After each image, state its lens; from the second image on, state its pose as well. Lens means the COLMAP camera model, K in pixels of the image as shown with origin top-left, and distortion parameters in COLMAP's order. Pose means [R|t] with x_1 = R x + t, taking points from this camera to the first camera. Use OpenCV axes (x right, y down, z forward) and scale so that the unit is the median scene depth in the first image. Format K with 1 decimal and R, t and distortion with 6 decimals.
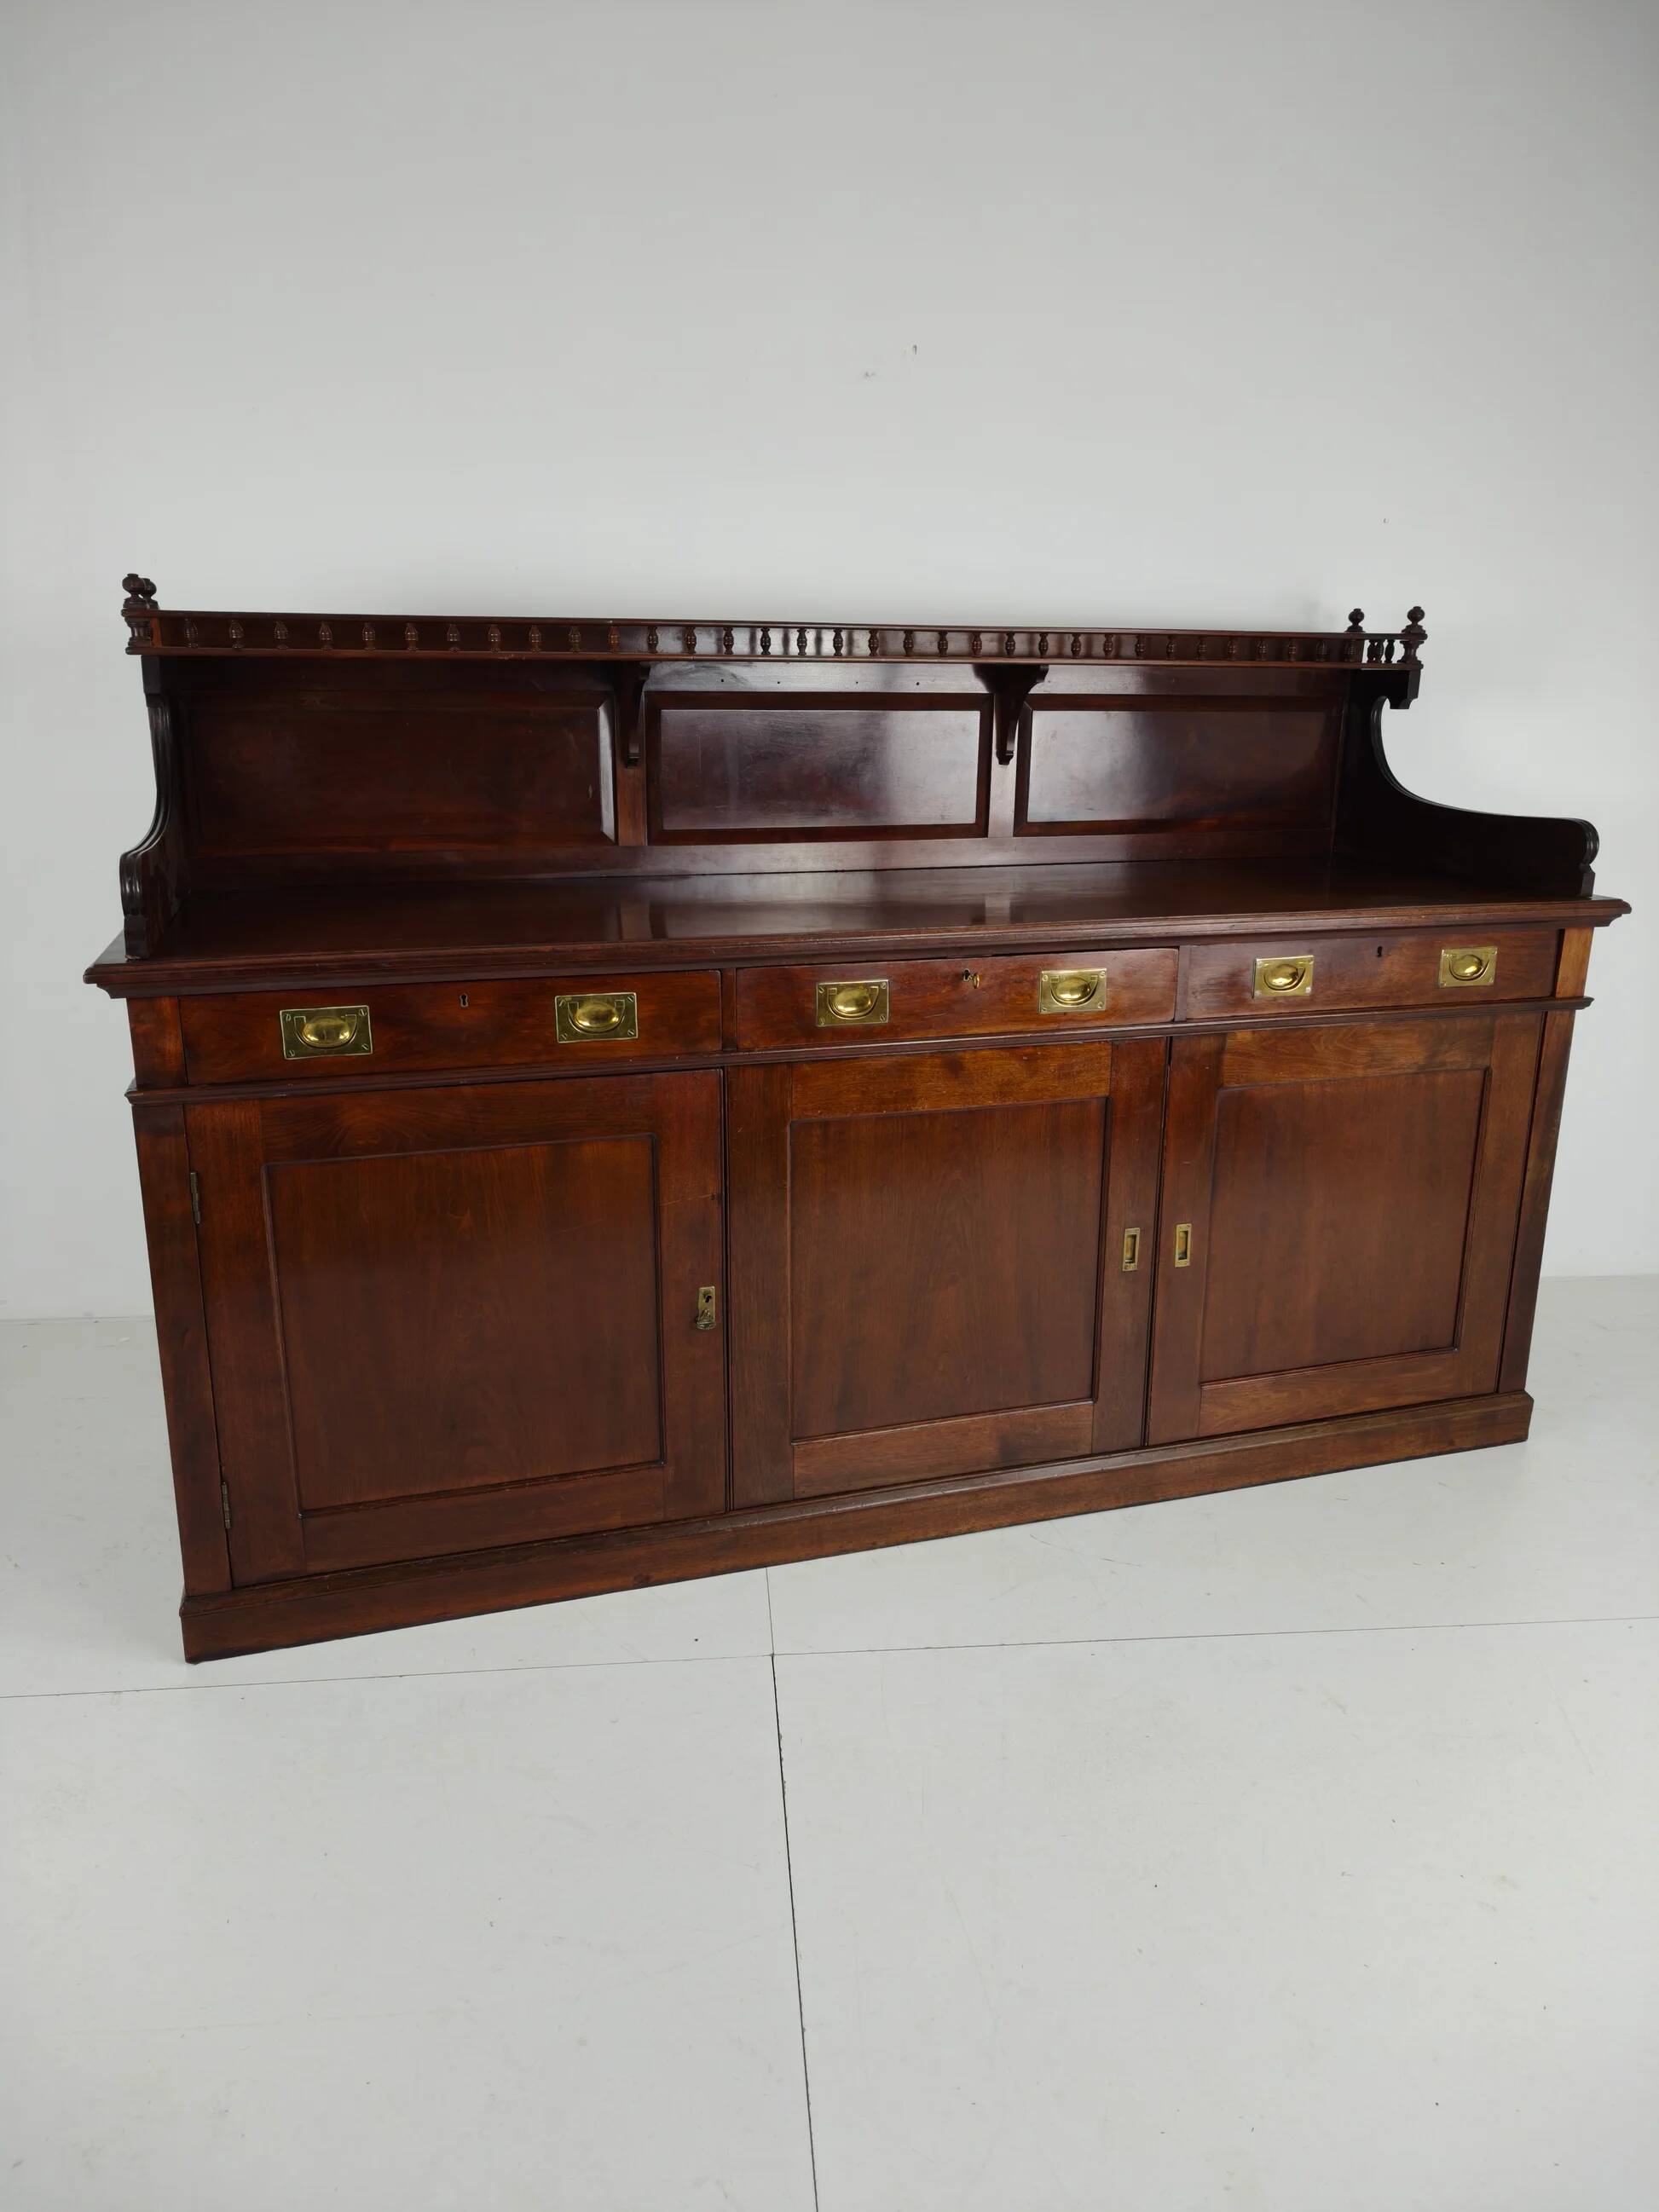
lens RADIAL K [[1543.6, 0, 820.6], [0, 1543.6, 1118.2], [0, 0, 1]] dist [0.044791, -0.035408]
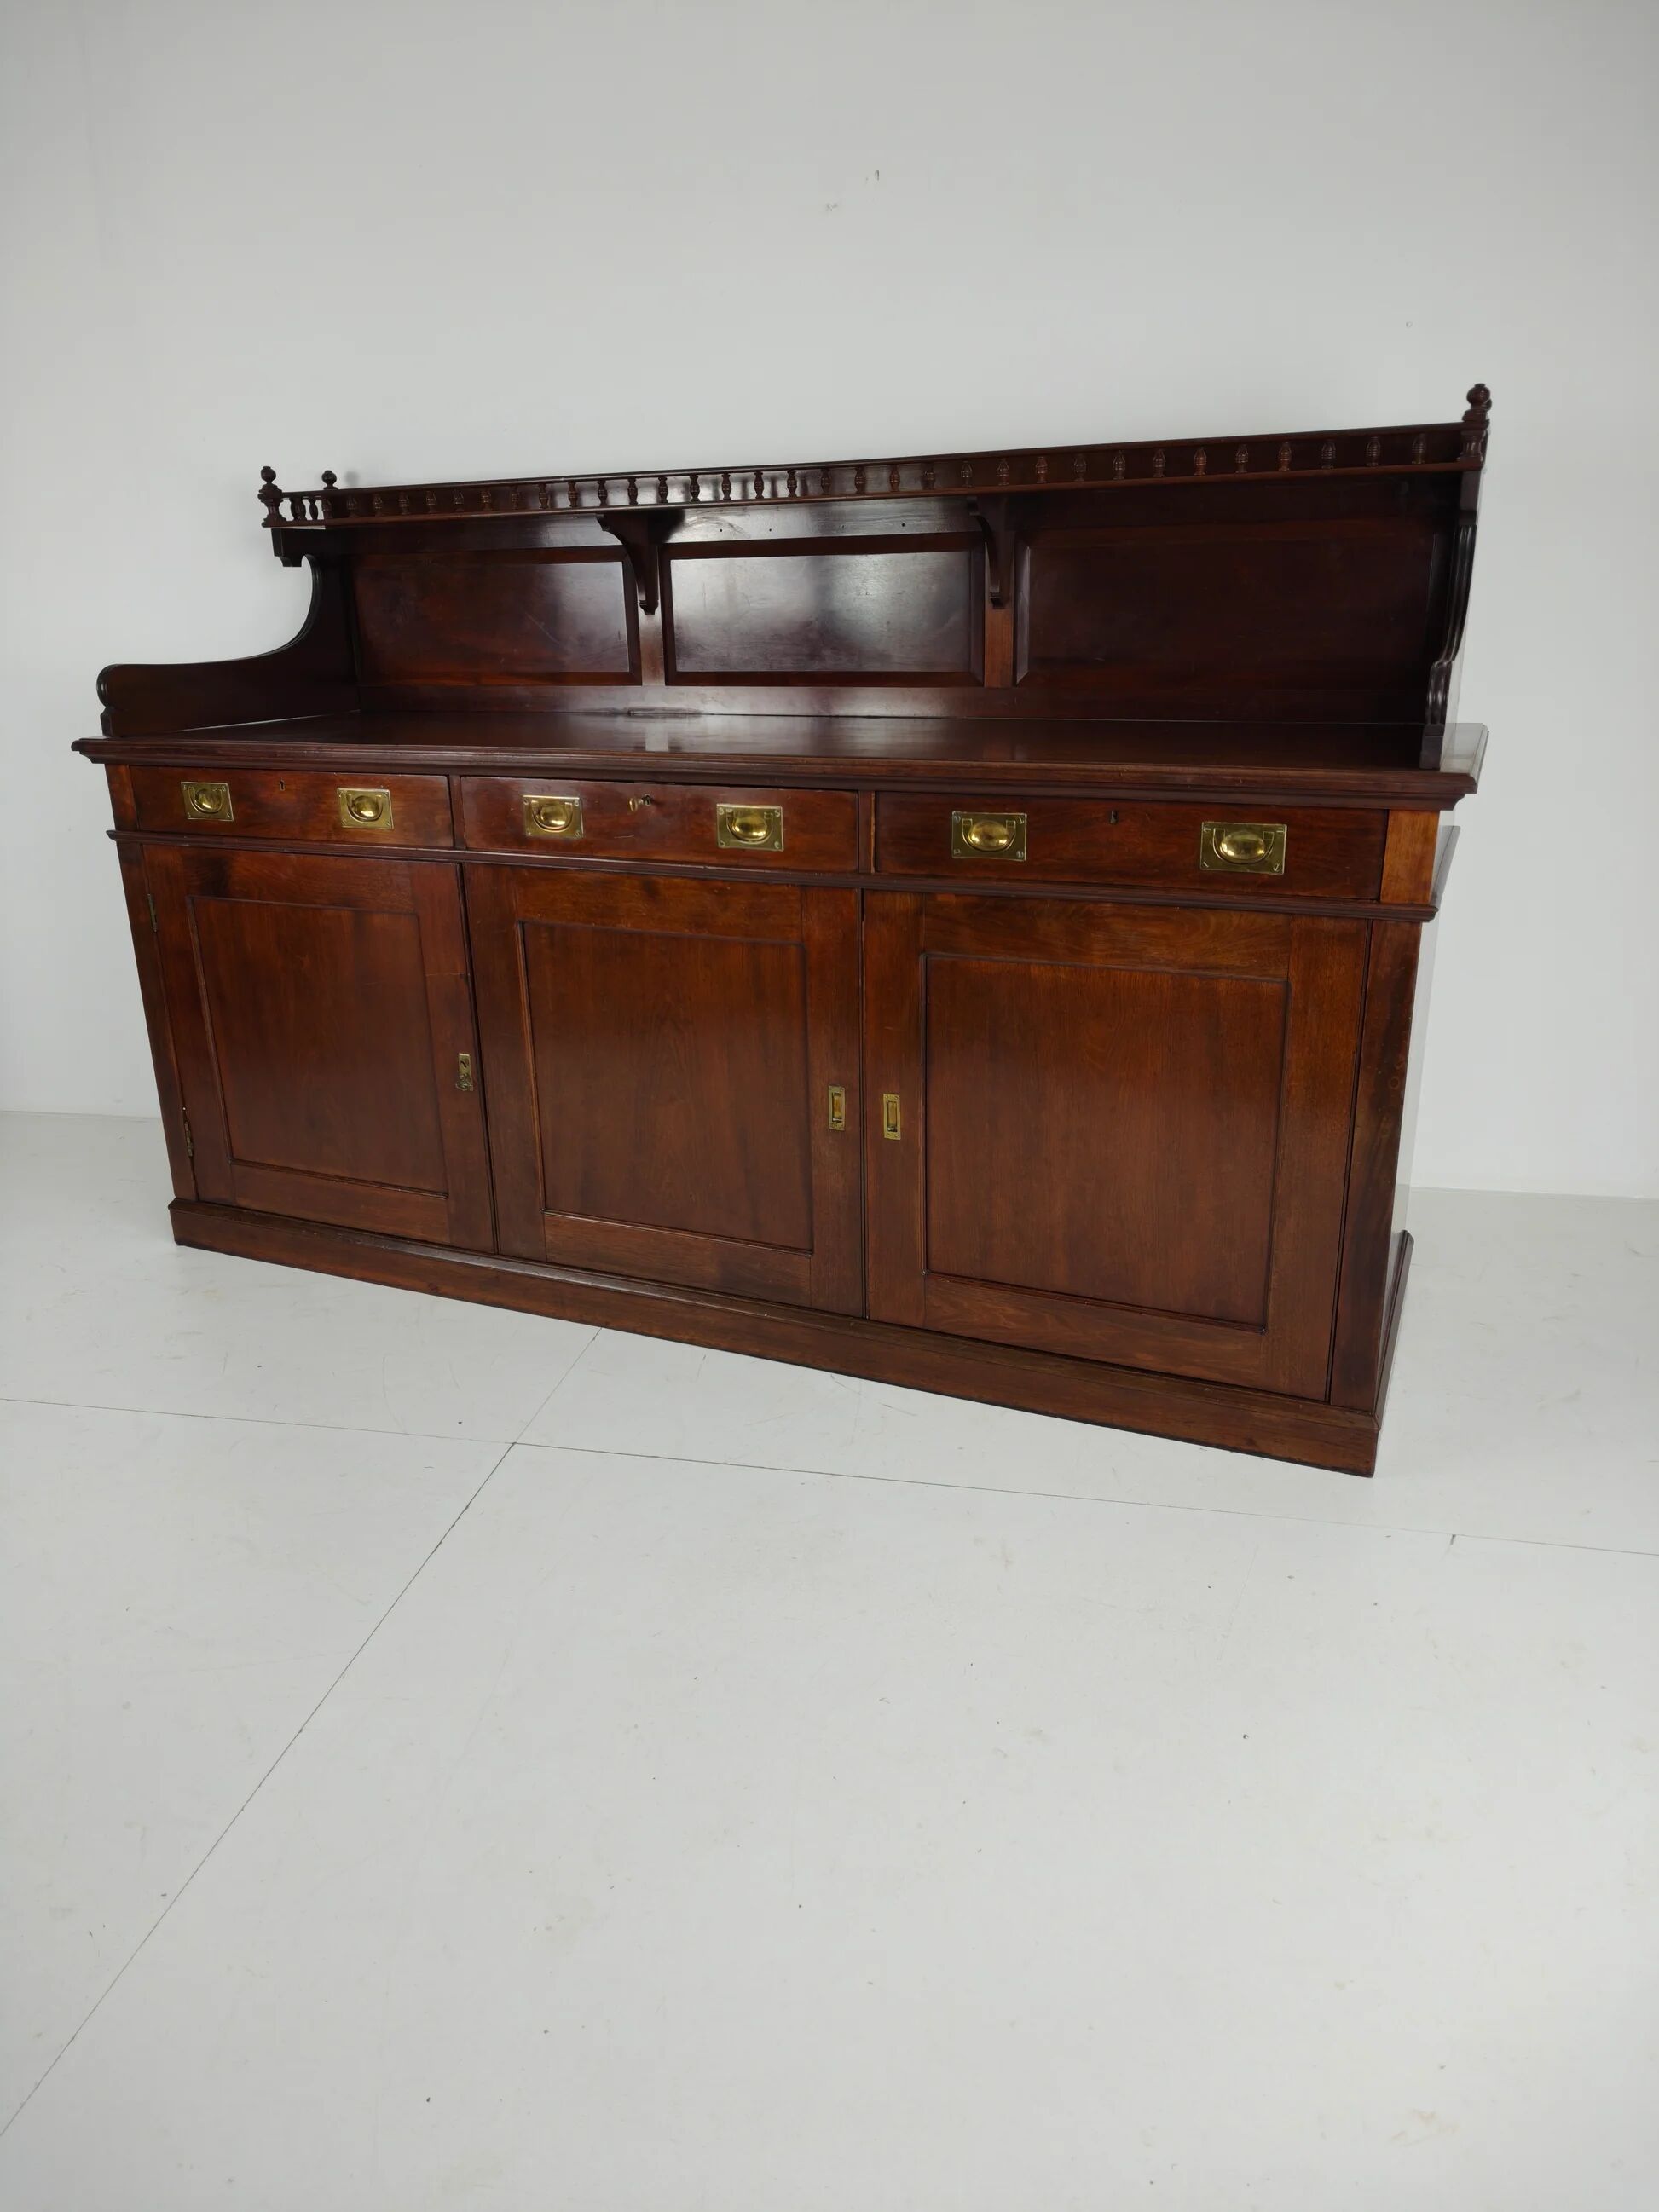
lens RADIAL K [[1543.6, 0, 791.0], [0, 1543.6, 1086.2], [0, 0, 1]] dist [0.044791, -0.035408]
pose [[0.742109, 0.184877, -0.644278, 0.771200], [-0.152250, 0.982578, 0.106585, -0.026065], [0.652759, 0.018993, 0.757328, 0.241279]]
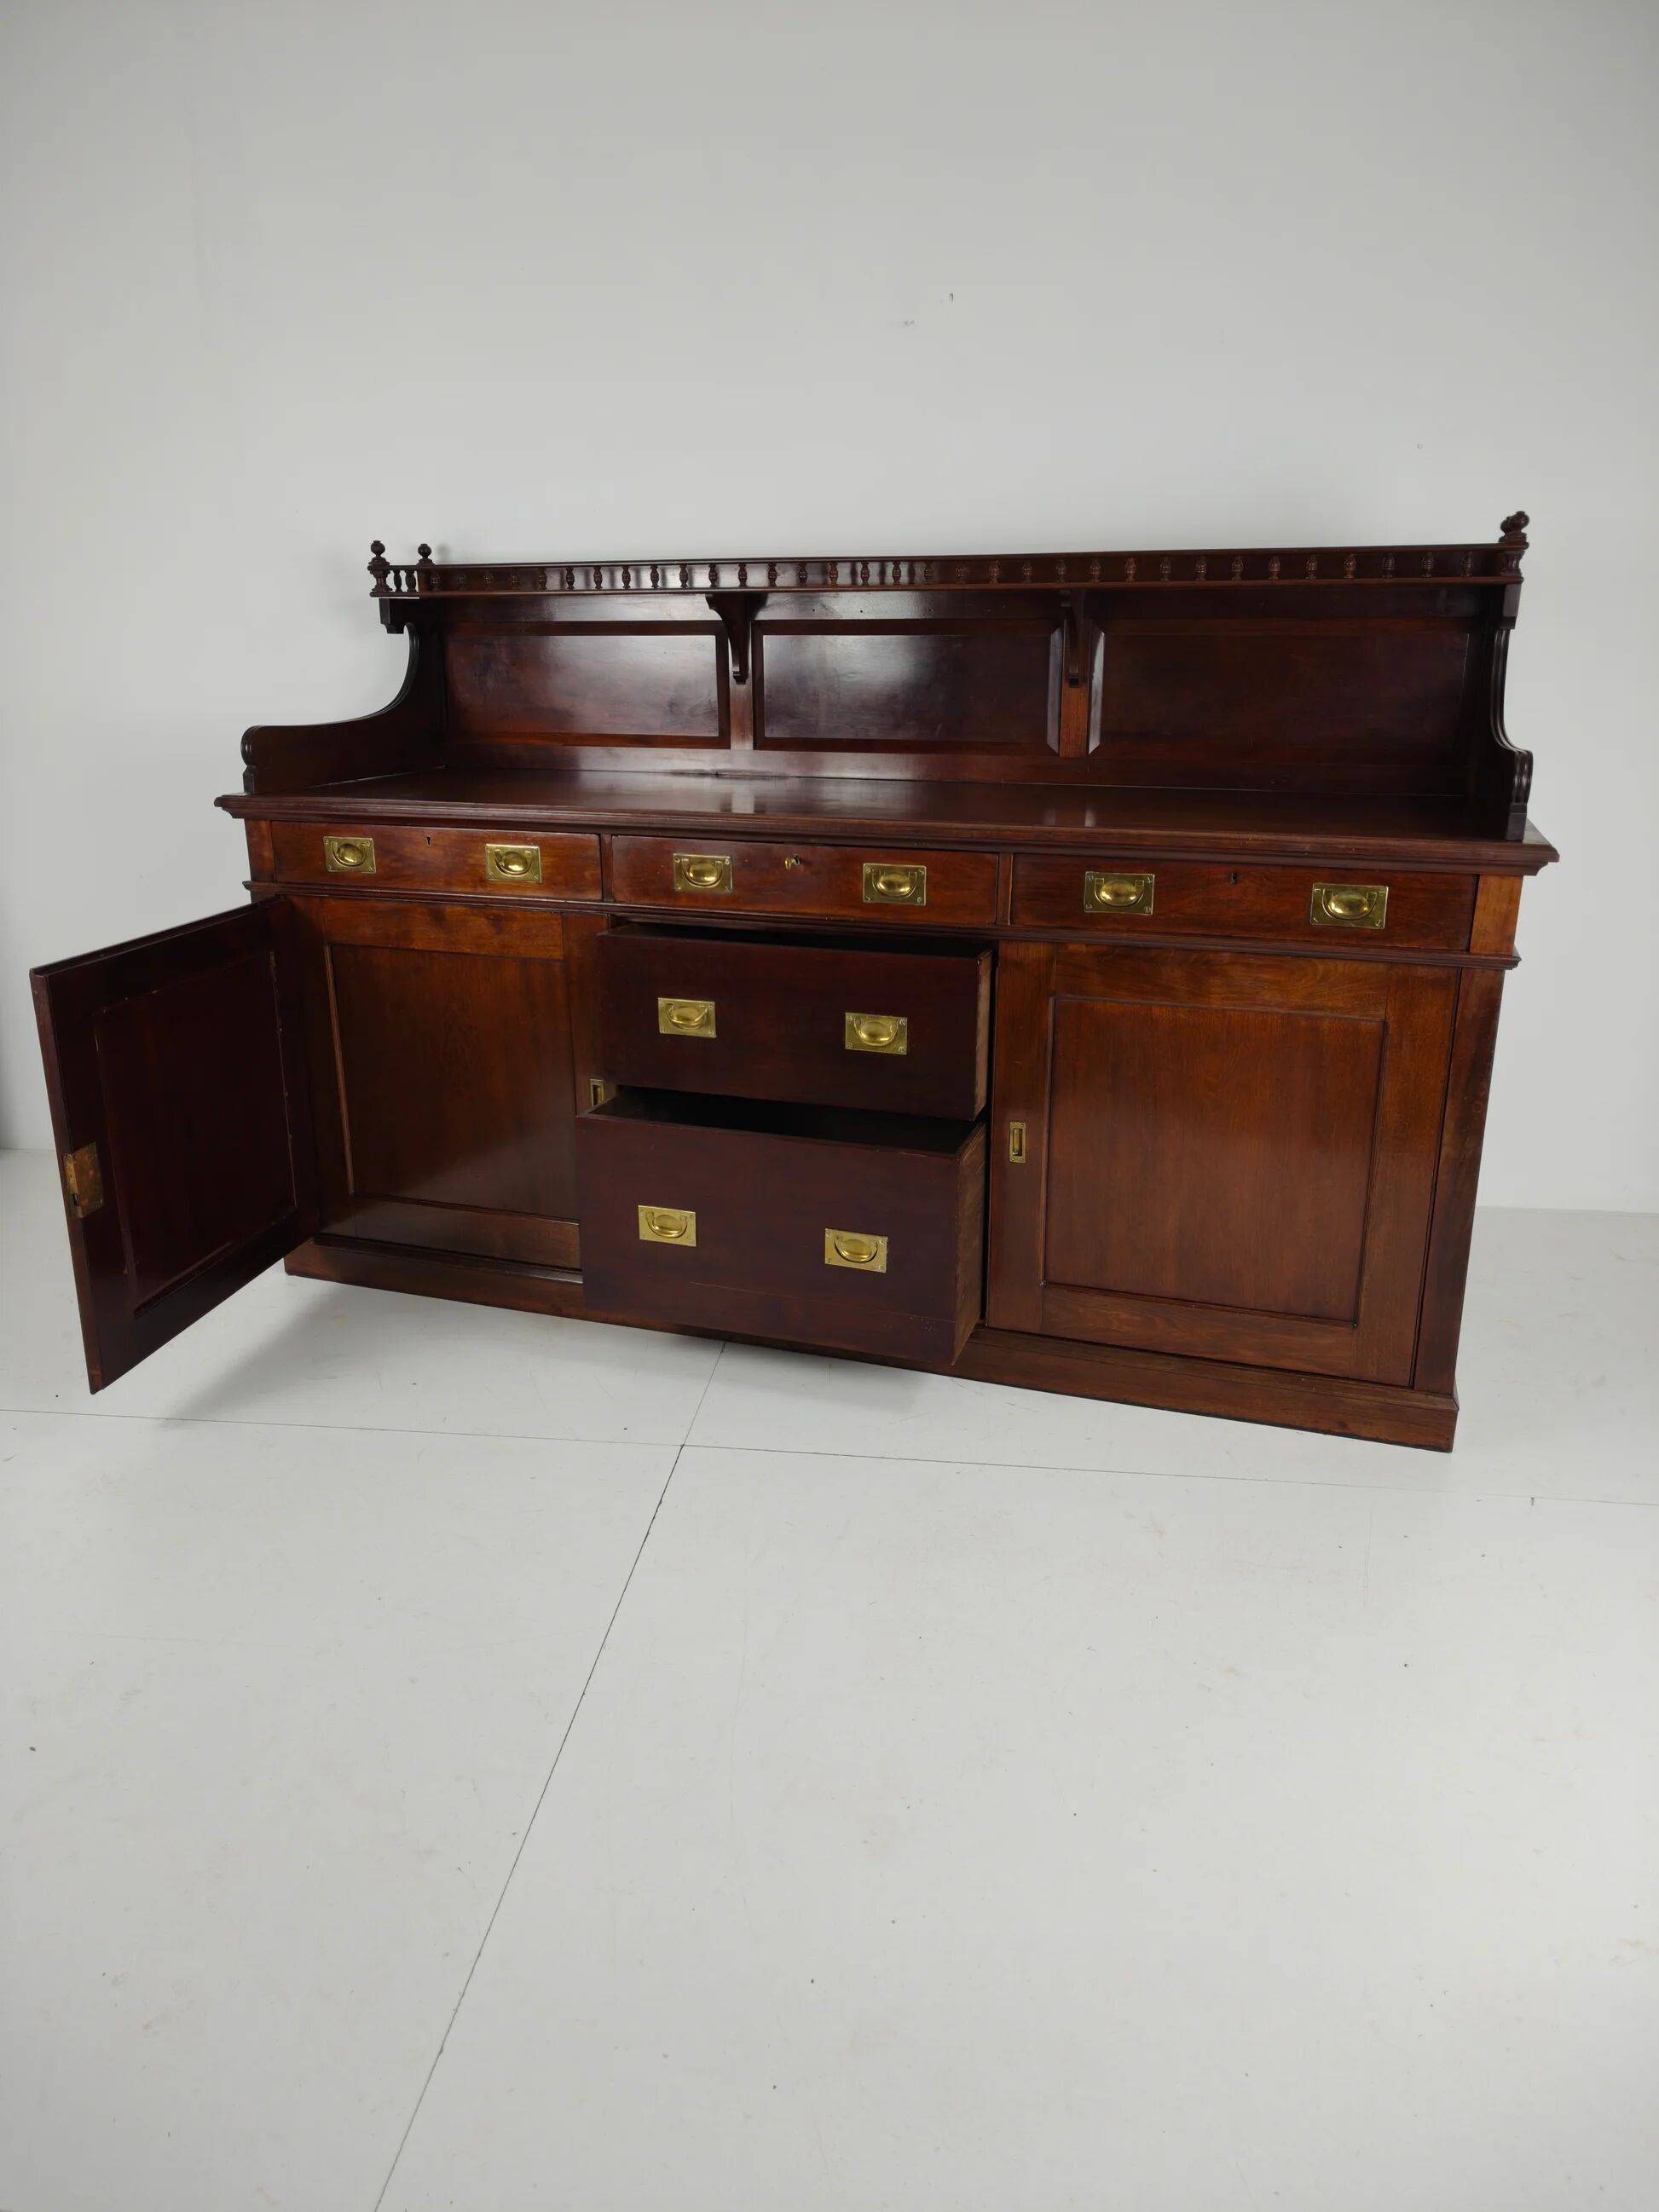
lens RADIAL K [[1543.6, 0, 800.6], [0, 1543.6, 1085.9], [0, 0, 1]] dist [0.044791, -0.035408]
pose [[0.799252, 0.163161, -0.578424, 0.699543], [-0.152599, 0.985996, 0.067271, -0.003463], [0.581300, 0.034501, 0.812958, 0.057338]]
